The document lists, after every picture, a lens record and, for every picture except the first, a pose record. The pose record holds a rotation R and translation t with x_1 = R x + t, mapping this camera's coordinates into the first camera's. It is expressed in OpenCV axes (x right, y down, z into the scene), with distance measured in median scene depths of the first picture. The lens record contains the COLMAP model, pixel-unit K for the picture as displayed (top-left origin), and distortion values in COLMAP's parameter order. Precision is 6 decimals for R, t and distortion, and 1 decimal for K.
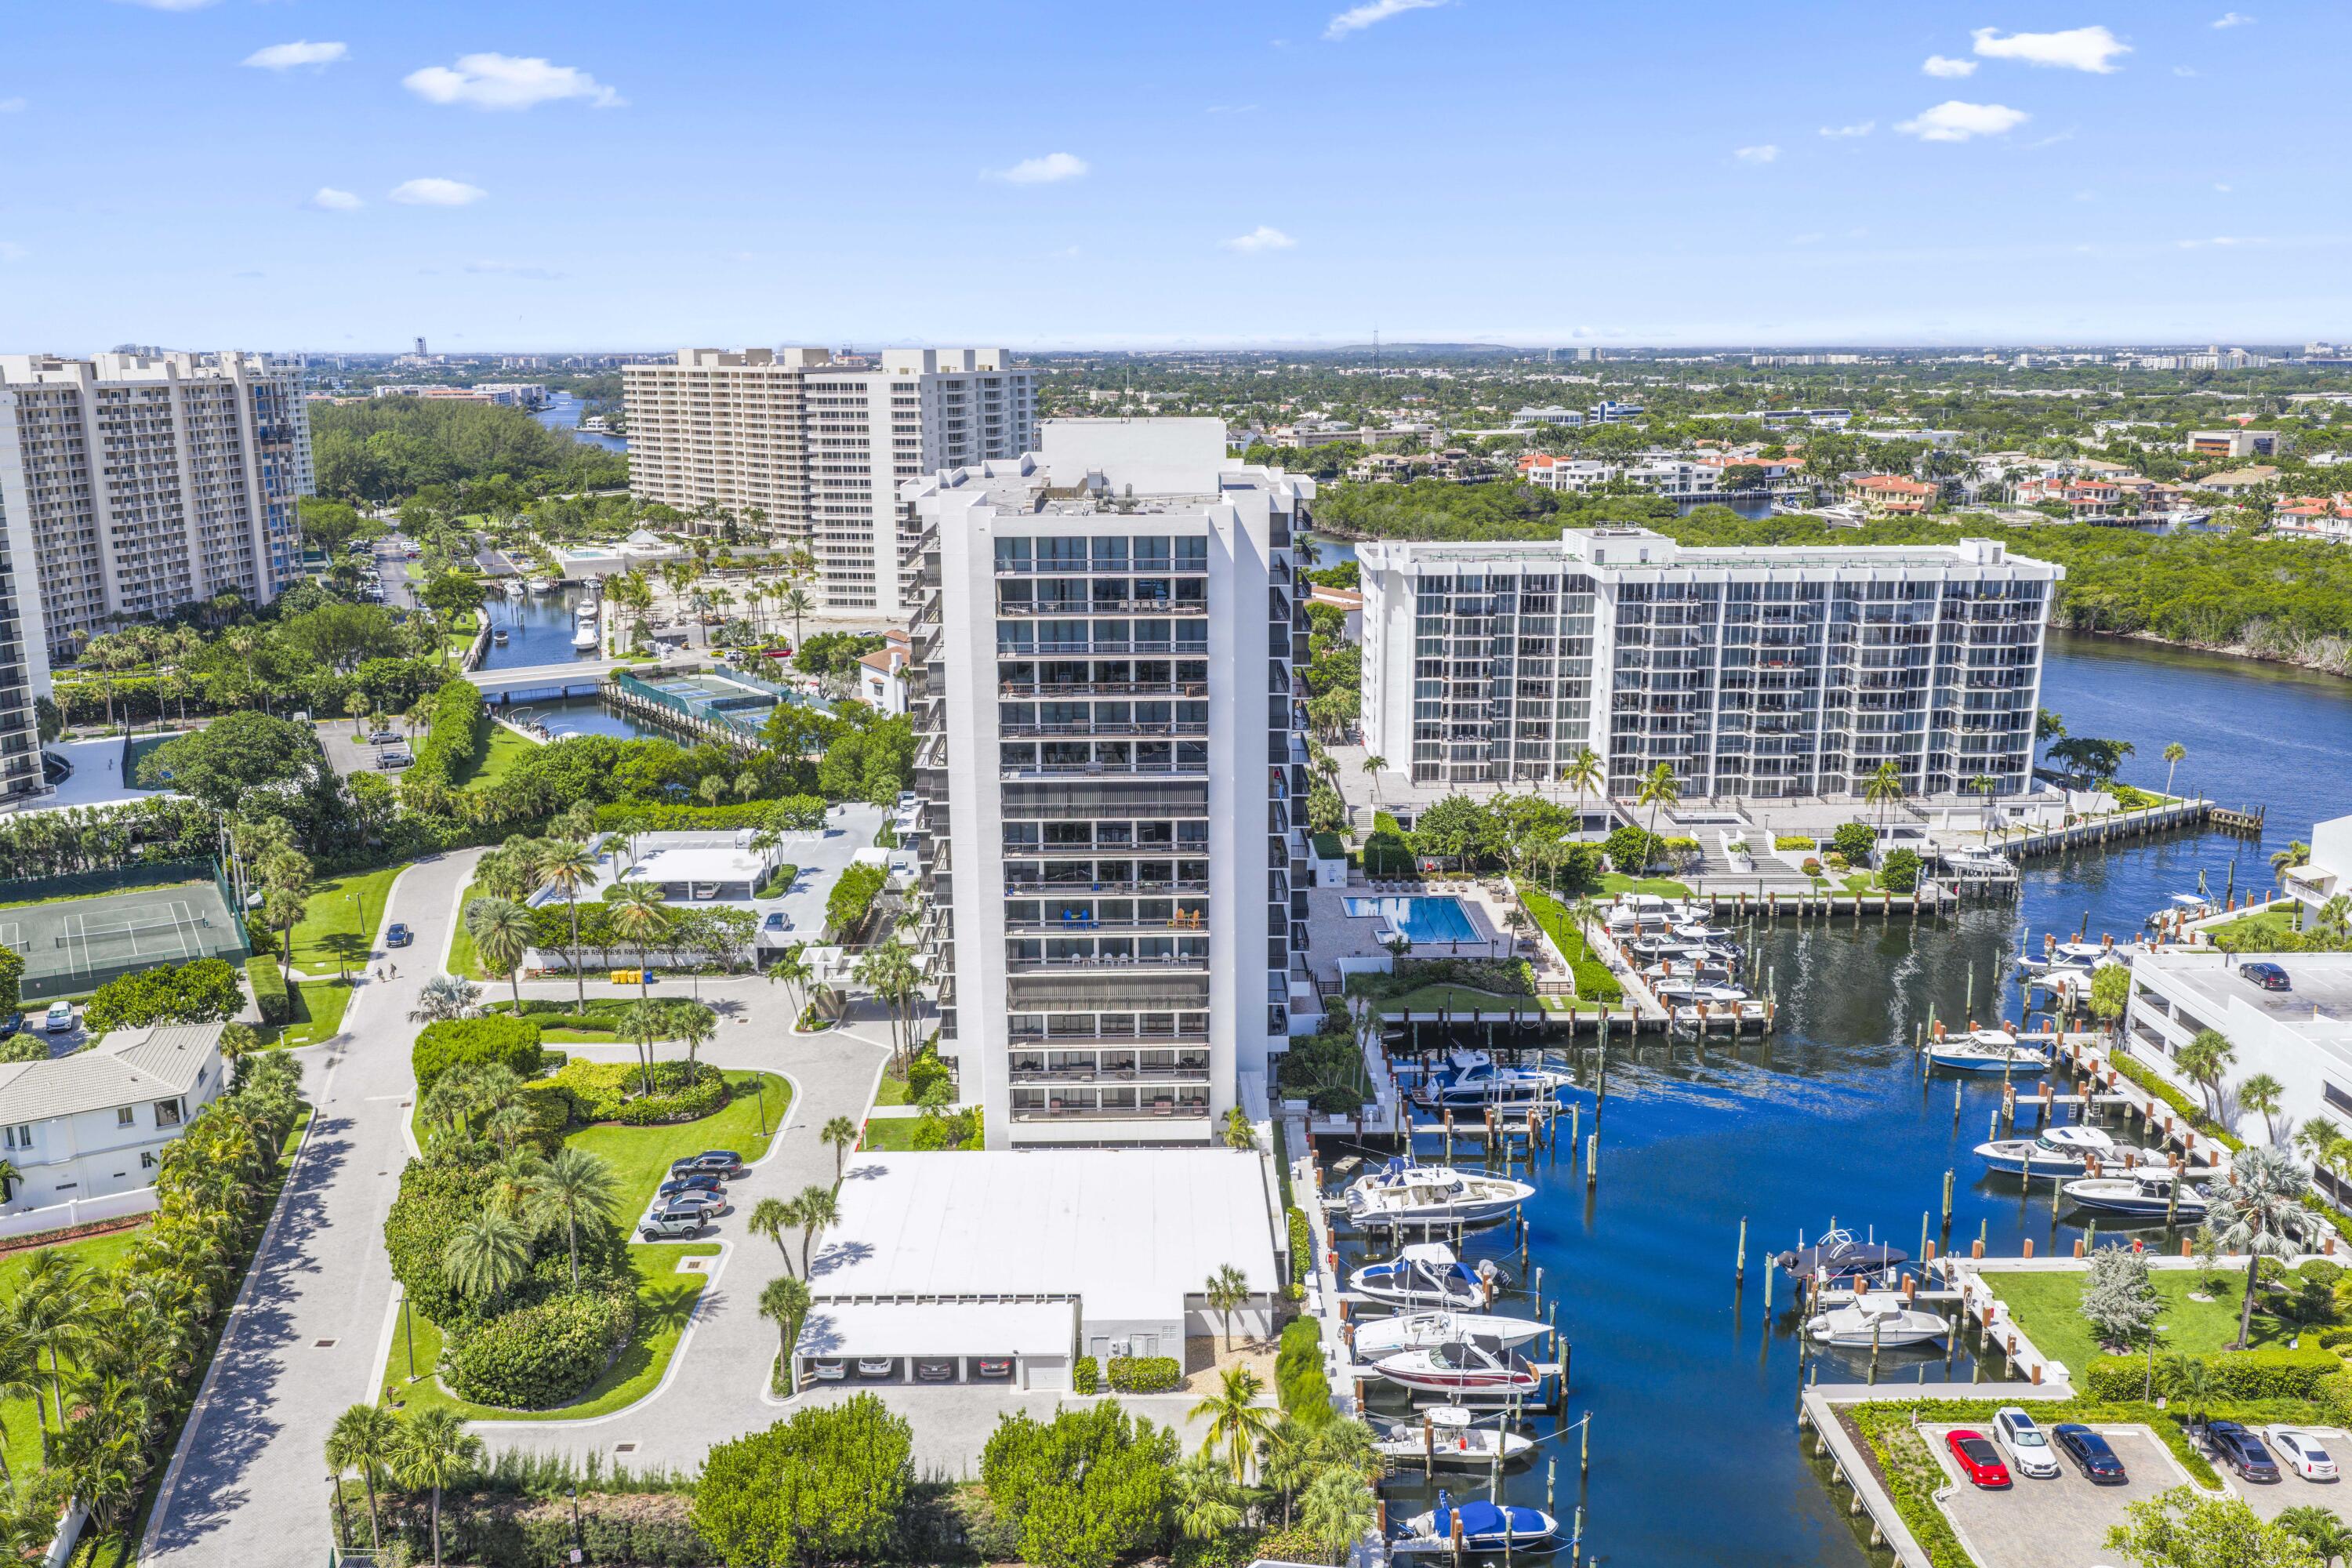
lens RADIAL K [[1977.7, 0, 1191.4], [0, 1977.7, 790.2], [0, 0, 1]] dist [0.032239, -0.069084]
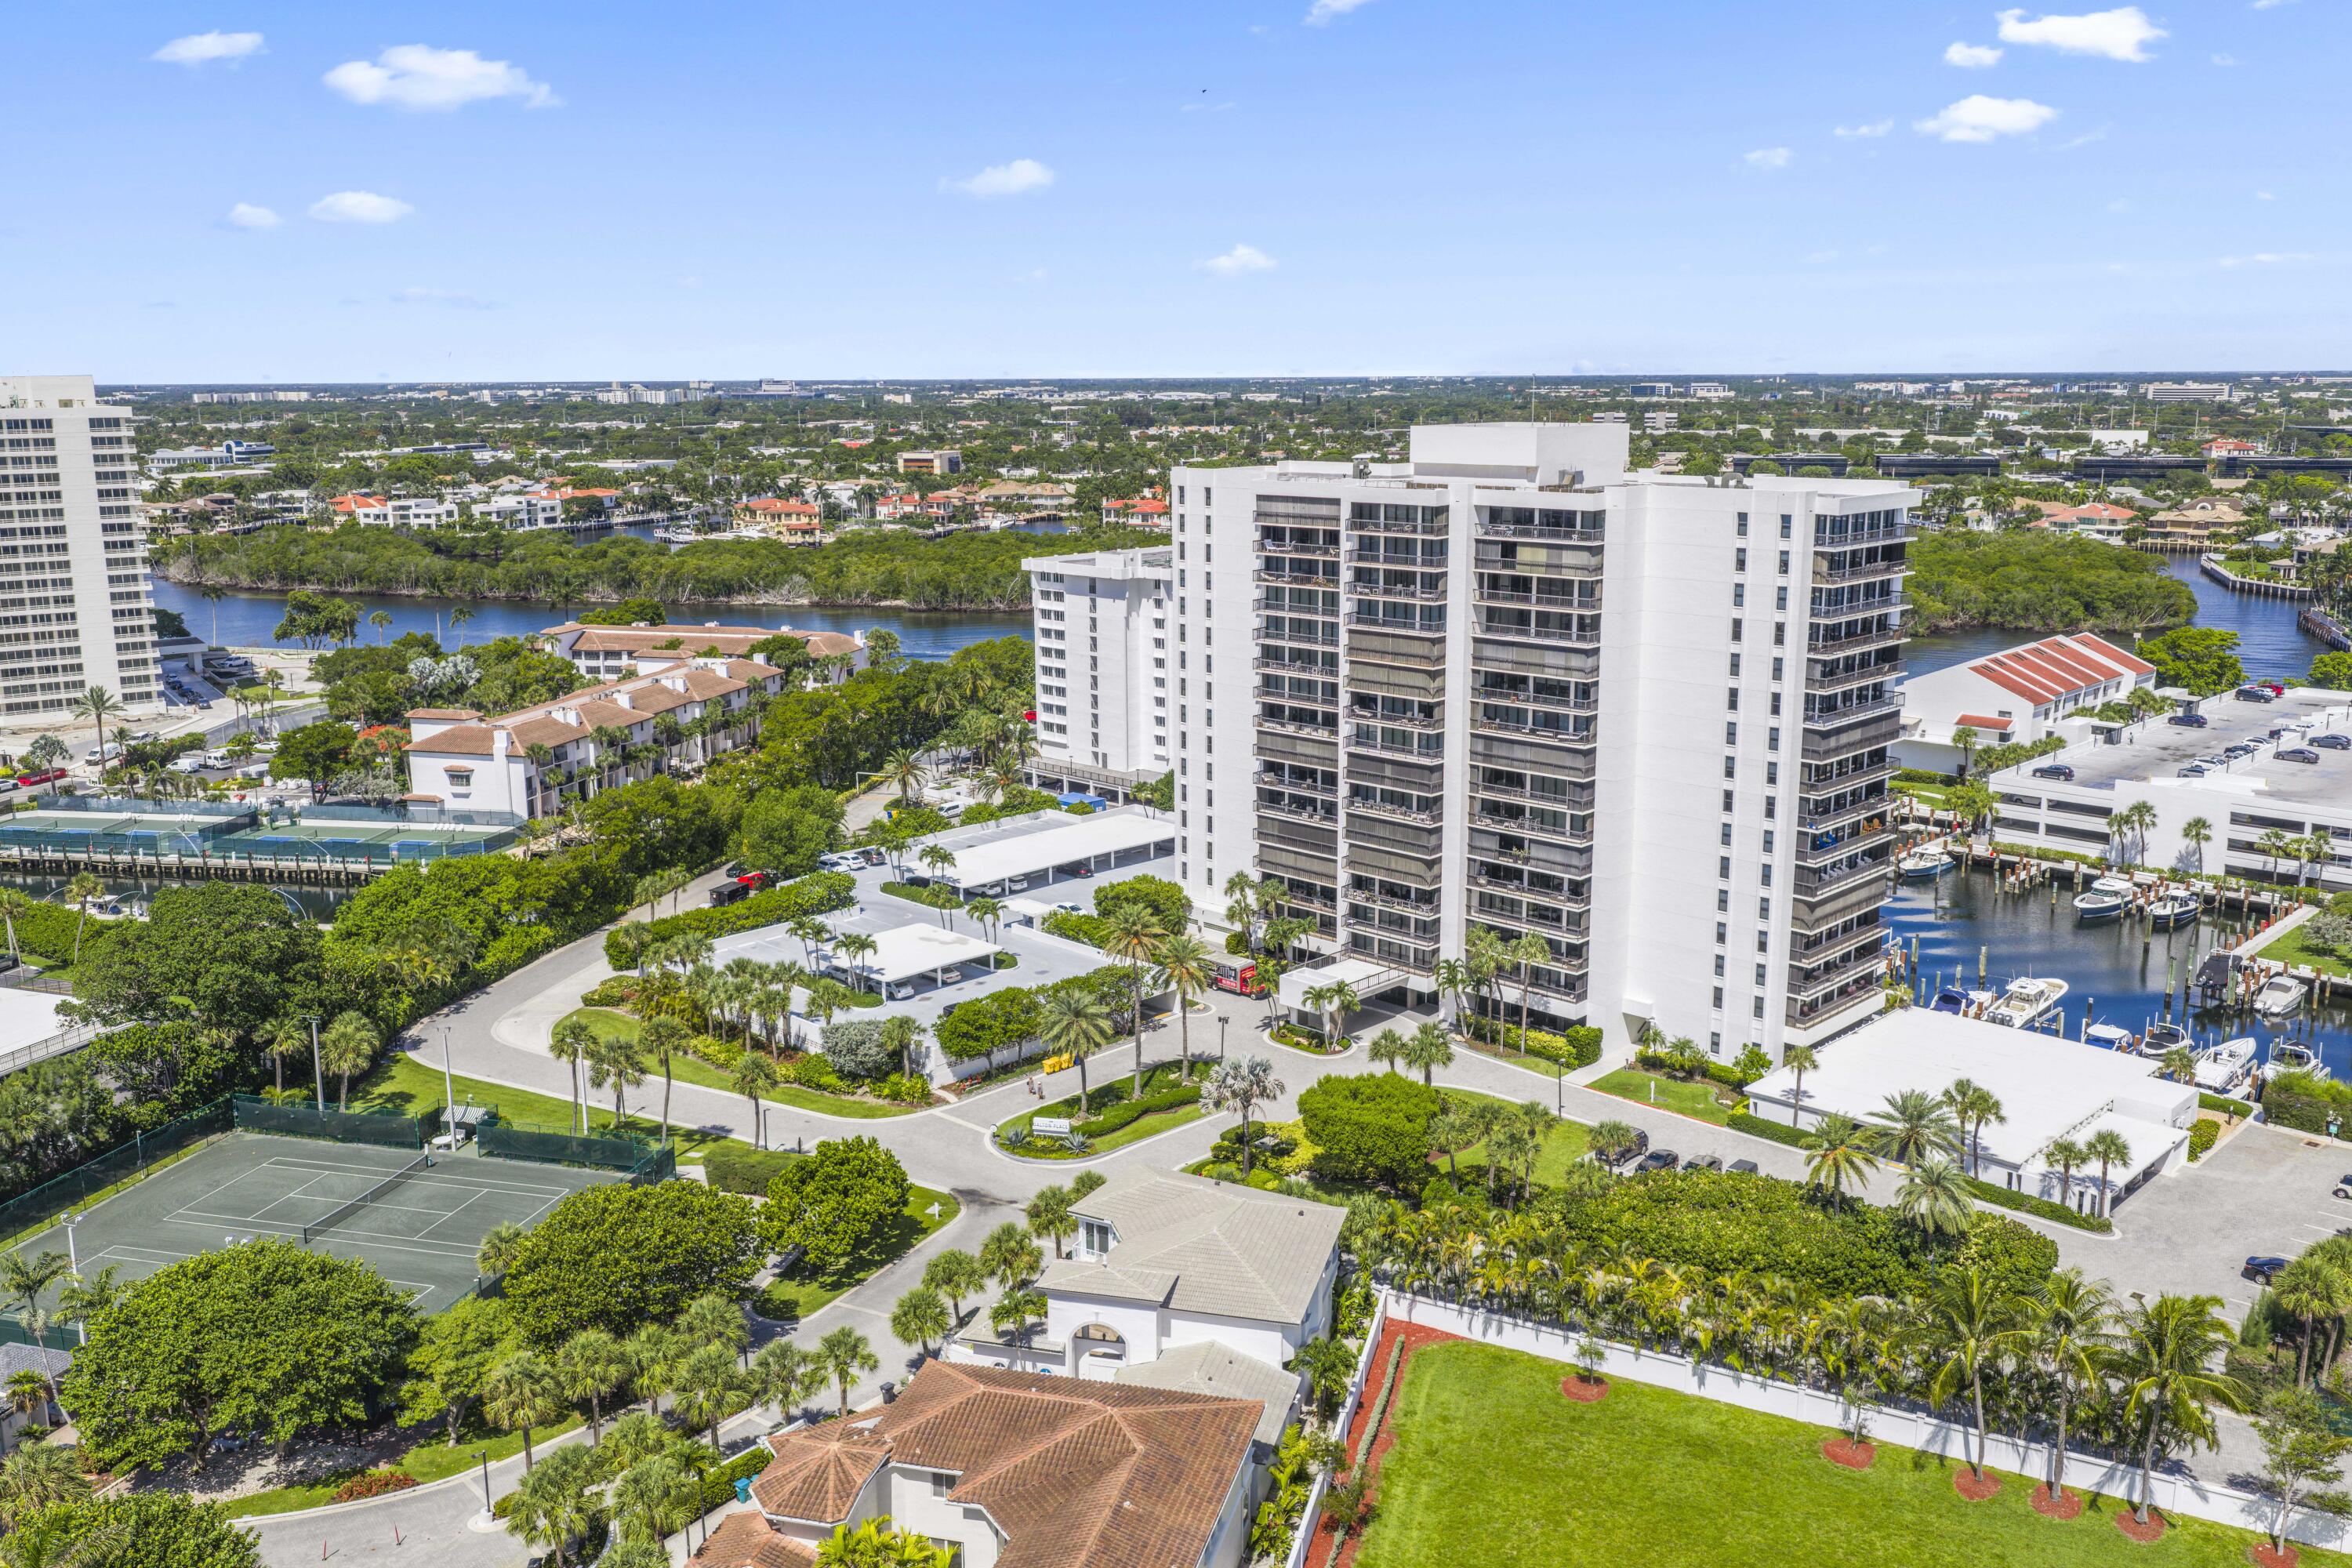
lens RADIAL K [[1977.7, 0, 1191.4], [0, 1977.7, 790.2], [0, 0, 1]] dist [0.032239, -0.069084]
pose [[0.704623, -0.145317, 0.694543, -0.964894], [0.158253, 0.986335, 0.045818, -0.066747], [-0.691710, 0.077629, 0.717991, 0.357335]]
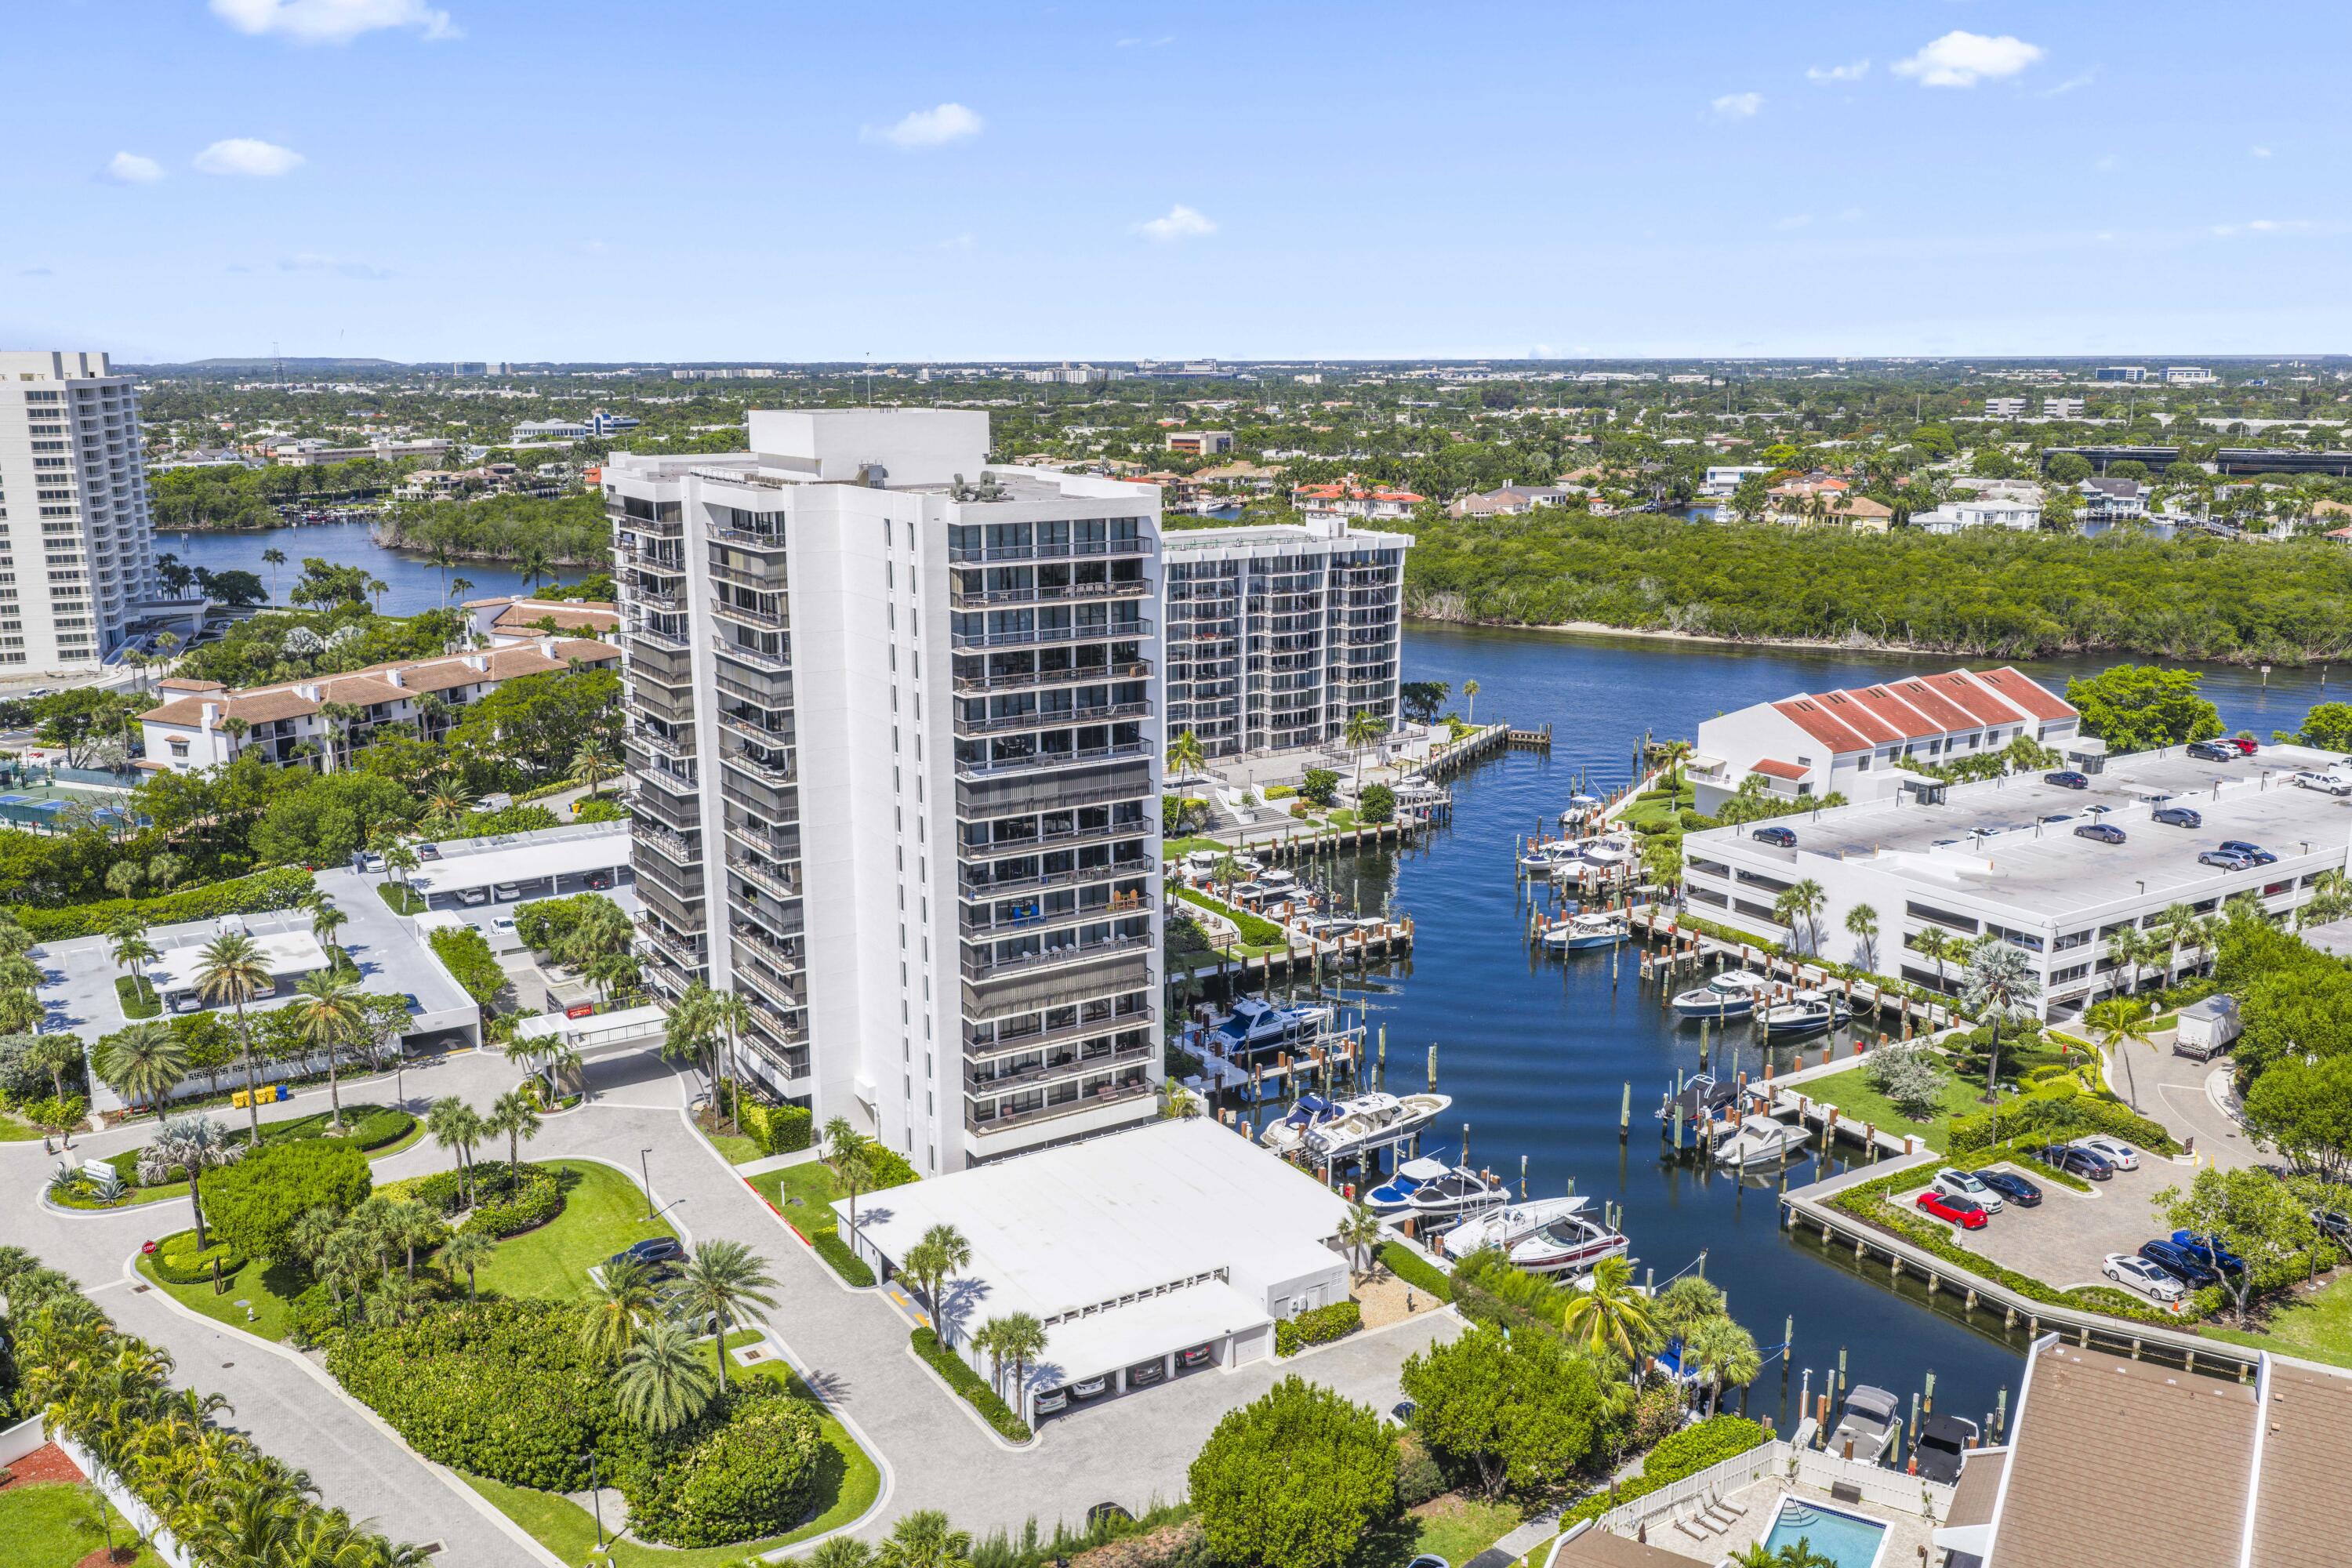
lens RADIAL K [[1962.1, 0, 1205.6], [0, 1962.1, 796.5], [0, 0, 1]] dist [0.026527, -0.049369]
pose [[0.850519, -0.112089, 0.513862, -0.404942], [0.113664, 0.993110, 0.028498, -0.009381], [-0.513516, 0.034170, 0.857399, 0.105111]]
